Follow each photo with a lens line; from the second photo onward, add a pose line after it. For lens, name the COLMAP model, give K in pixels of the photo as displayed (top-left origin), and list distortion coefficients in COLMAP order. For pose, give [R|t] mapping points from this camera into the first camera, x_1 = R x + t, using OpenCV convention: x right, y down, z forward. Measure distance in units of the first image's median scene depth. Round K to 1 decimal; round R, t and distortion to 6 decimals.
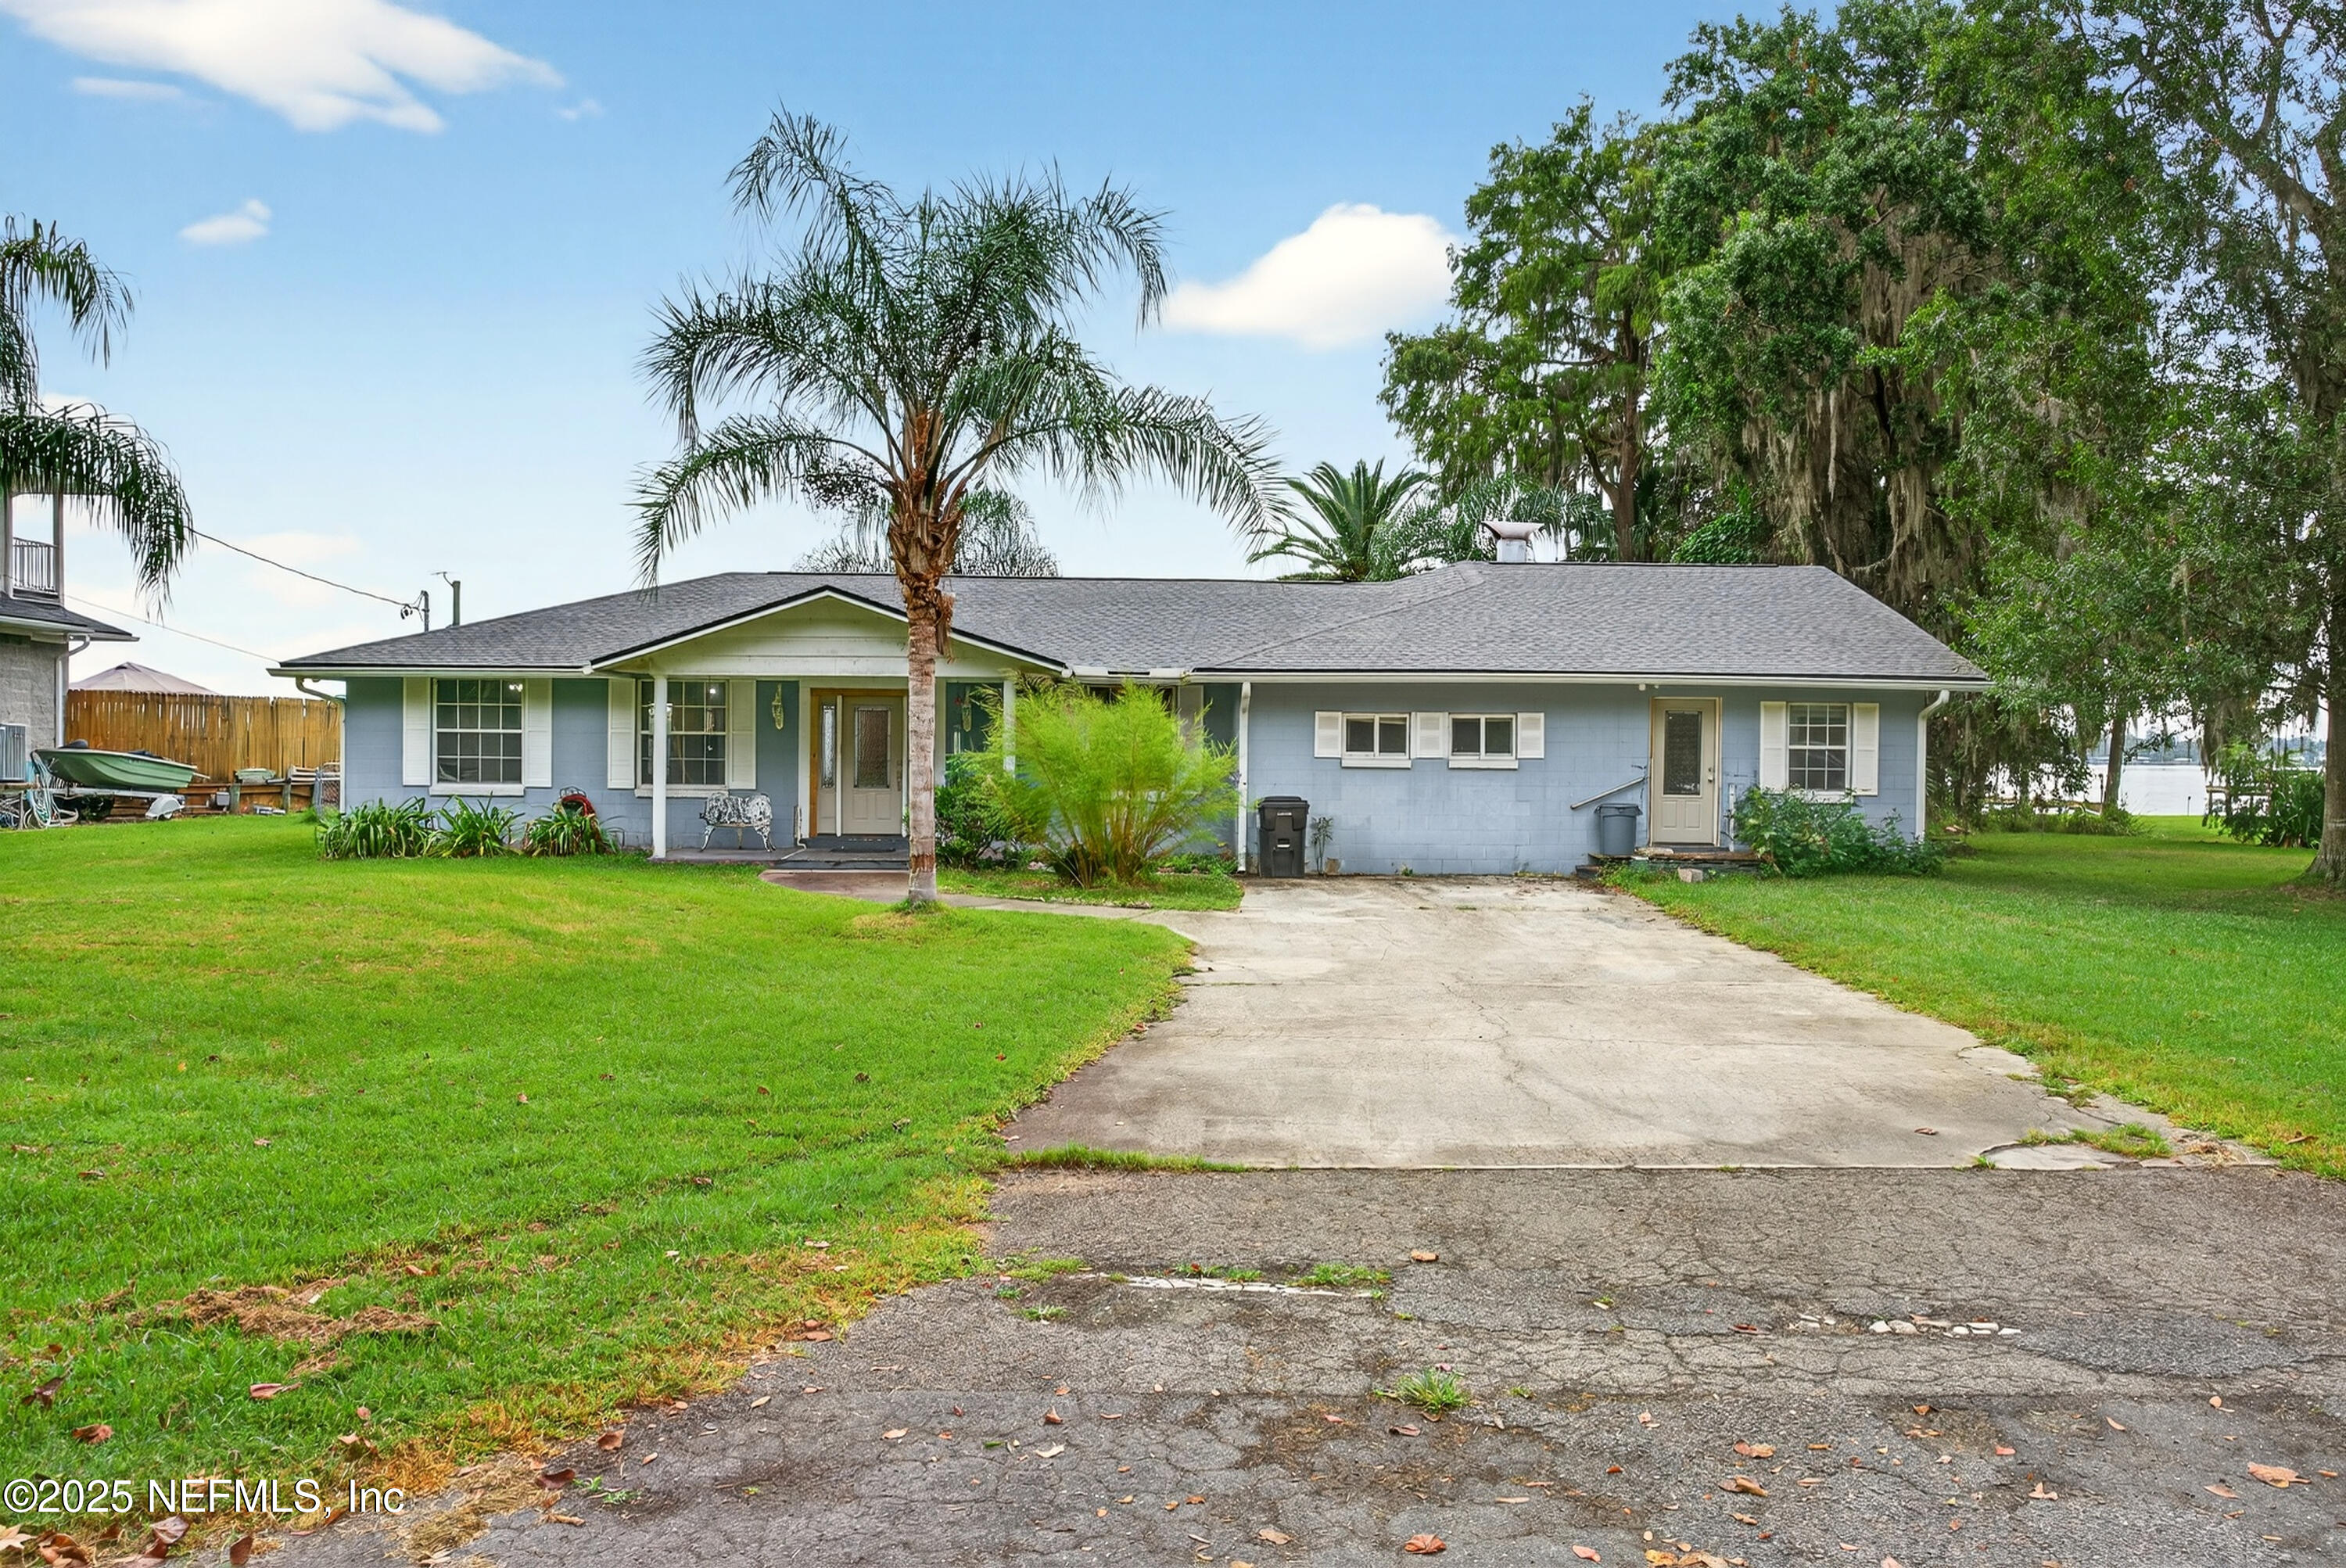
lens RADIAL K [[1870.0, 0, 1174.2], [0, 1870.0, 773.3], [0, 0, 1]] dist [-0.016221, -0.013047]
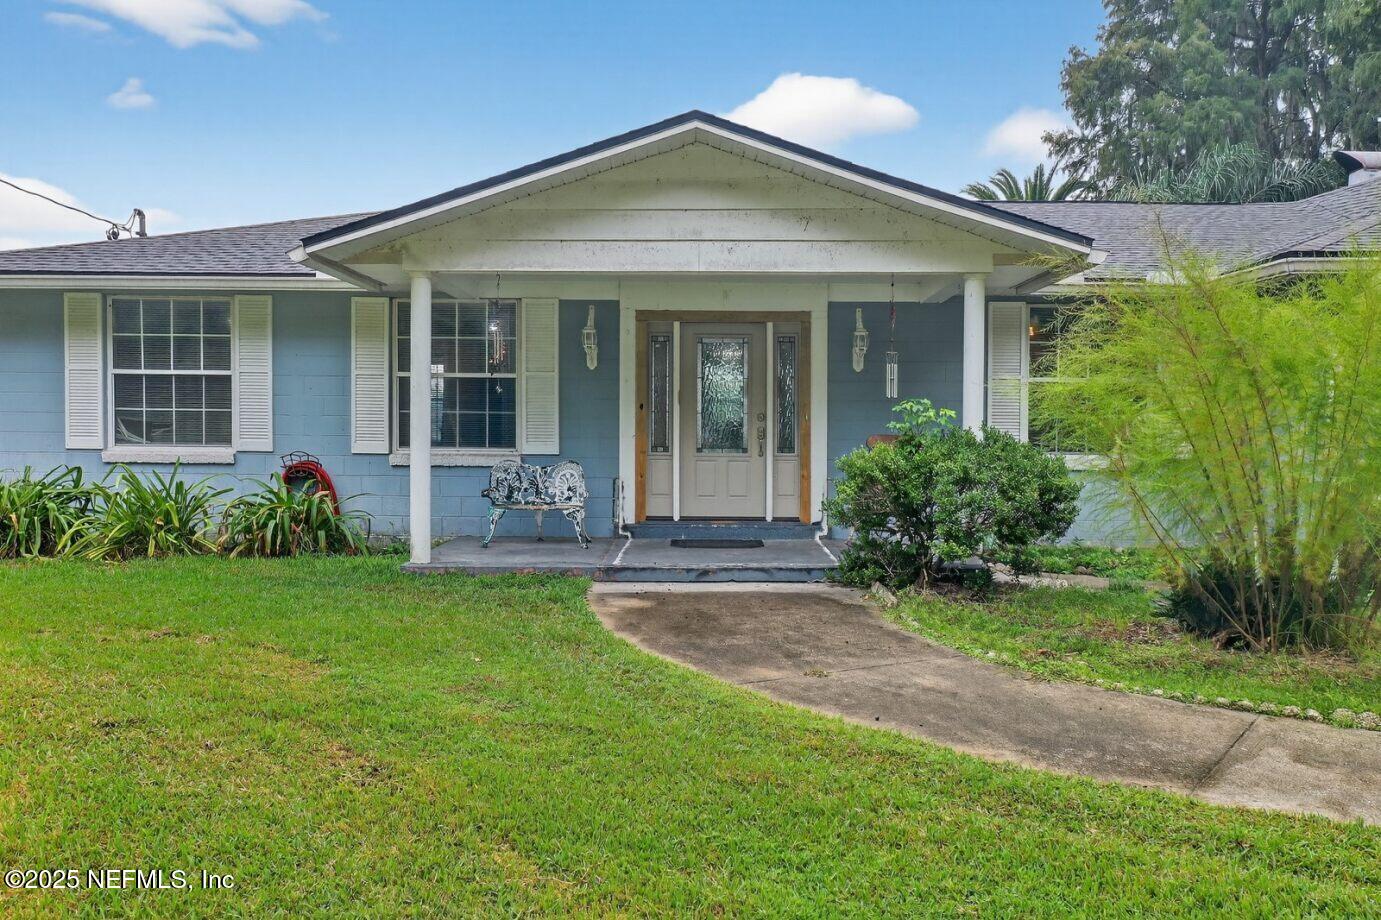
lens RADIAL K [[1100.8, 0, 694.3], [0, 1100.8, 462.9], [0, 0, 1]] dist [-0.016221, -0.013047]
pose [[0.999235, -0.000375, -0.039102, -0.159738], [0.001057, 0.999848, 0.017402, 0.004824], [0.039090, -0.017430, 0.999084, 0.599568]]
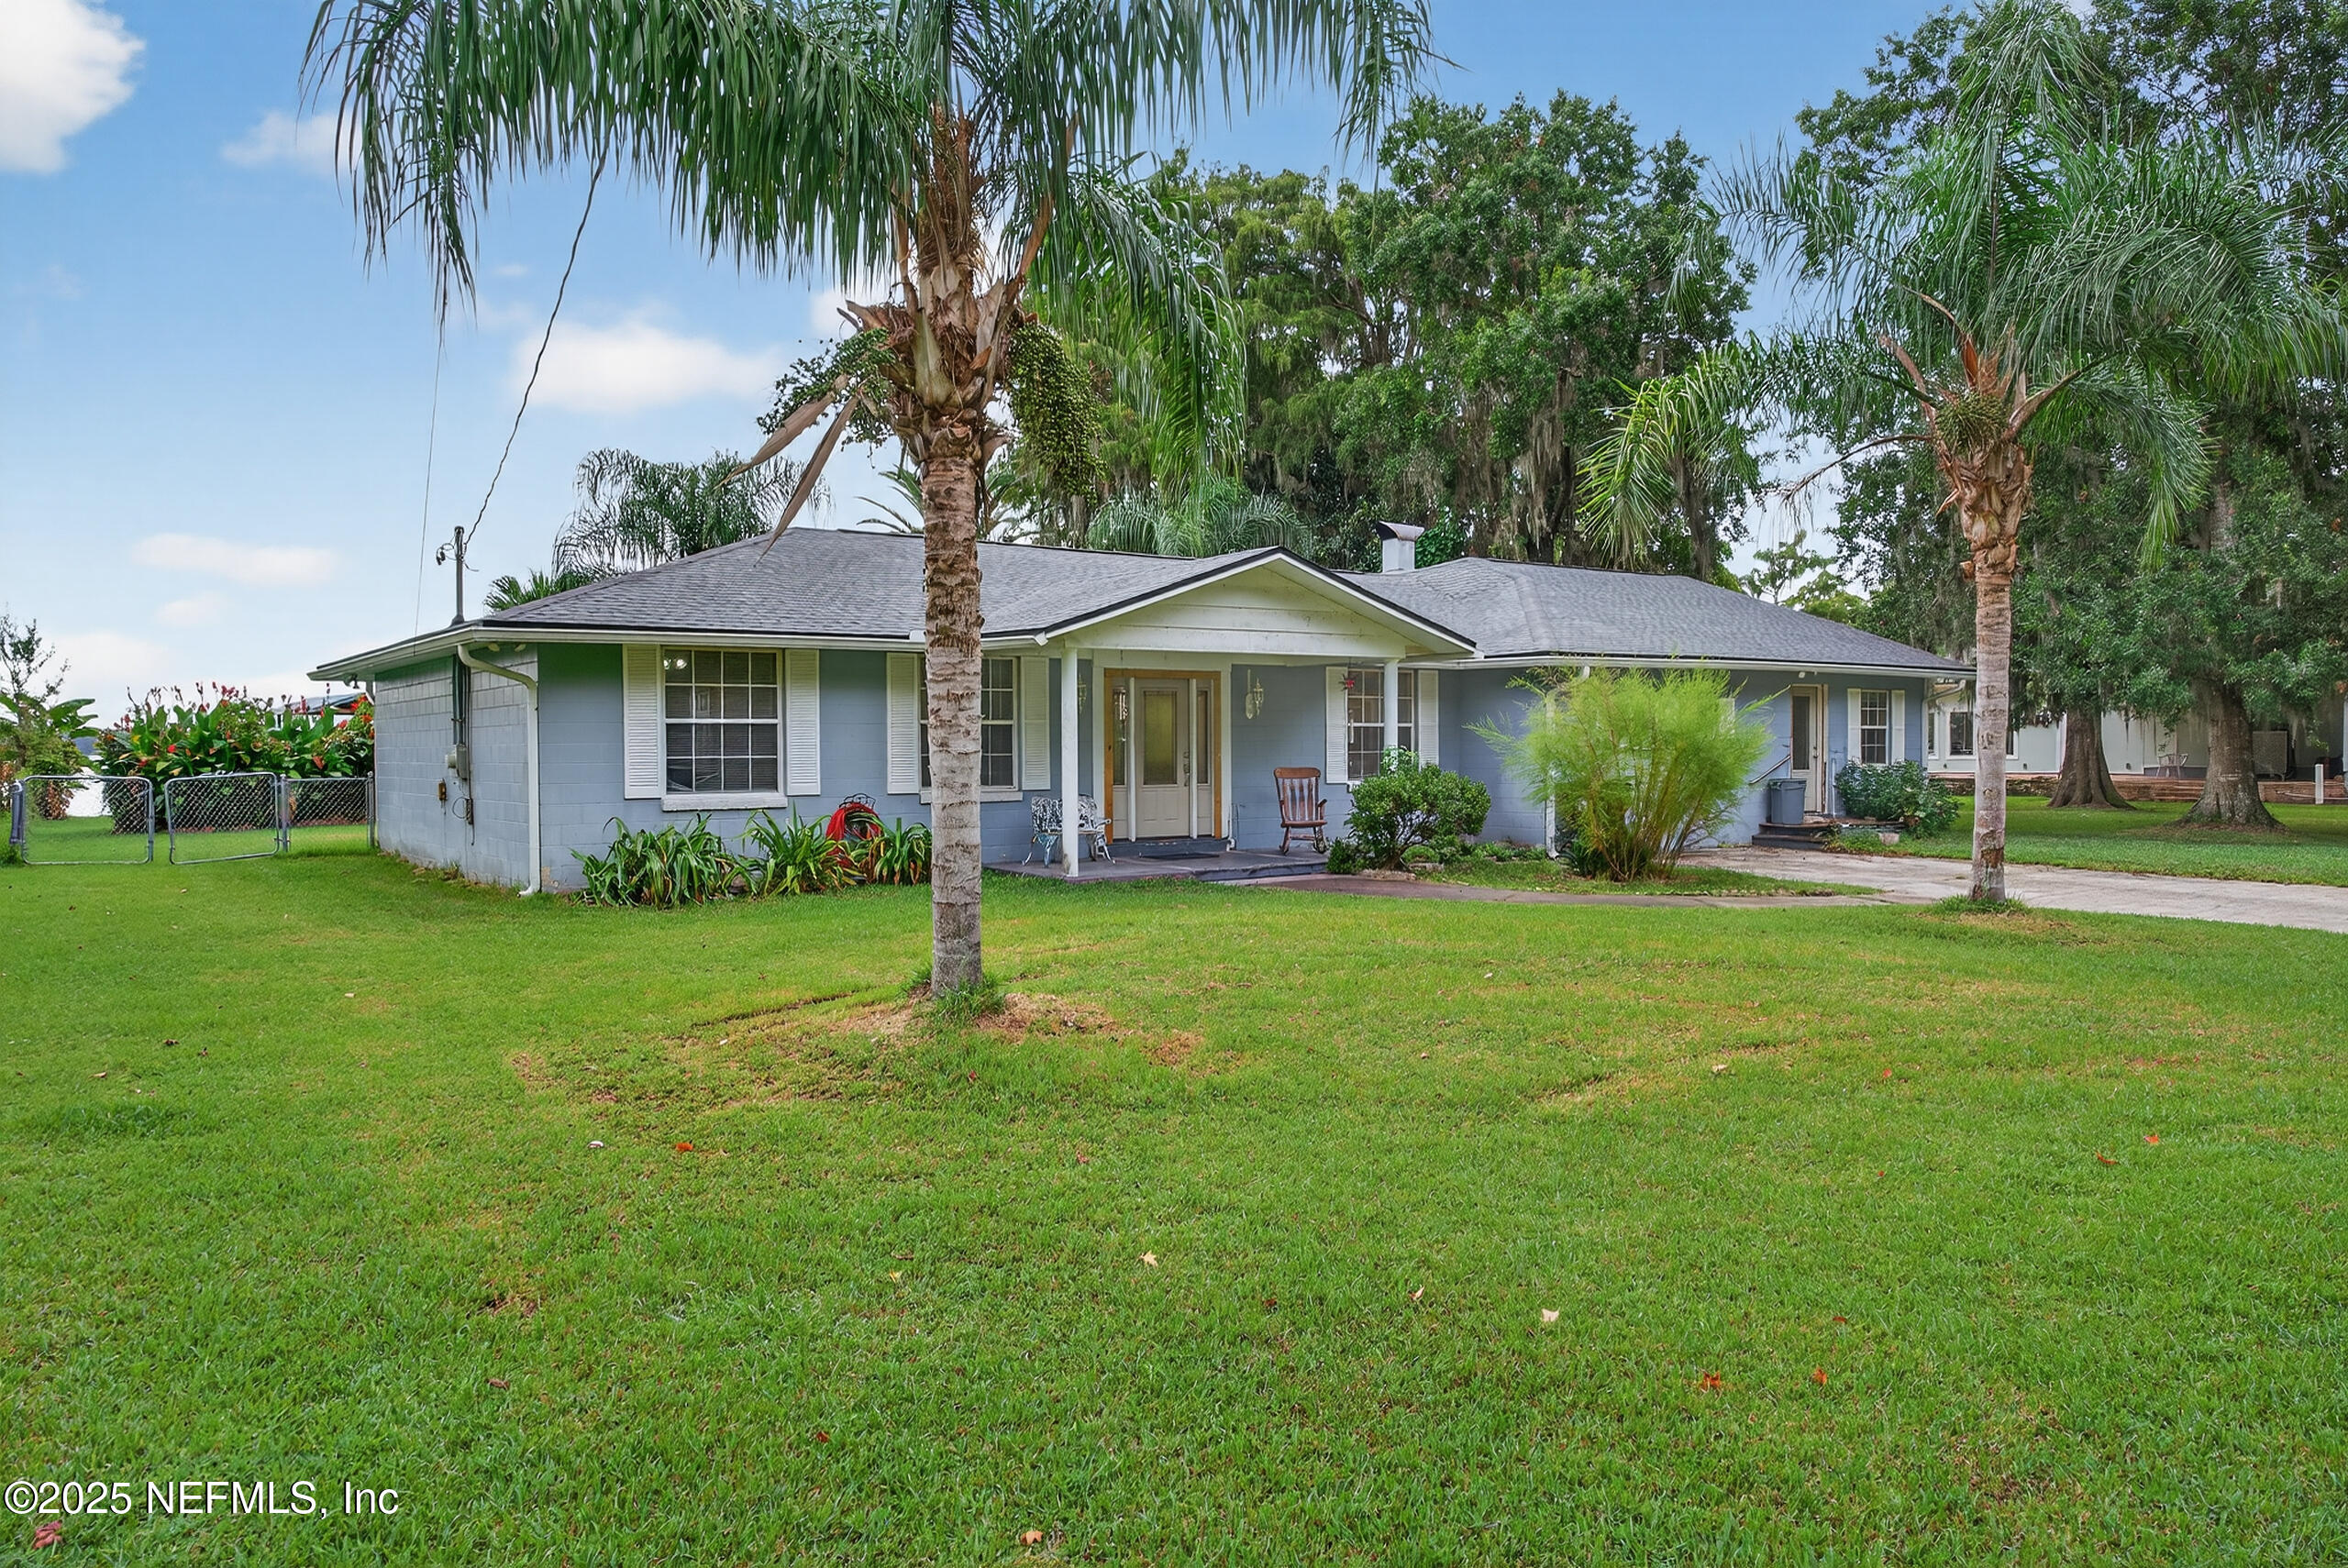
lens RADIAL K [[1591.5, 0, 1179.9], [0, 1591.5, 712.1], [0, 0, 1]] dist [-0.012770, -0.001789]
pose [[0.834947, -0.003573, 0.550318, -0.575896], [0.021192, 0.999446, -0.025664, -0.006473], [-0.549922, 0.033090, 0.834560, 0.387249]]
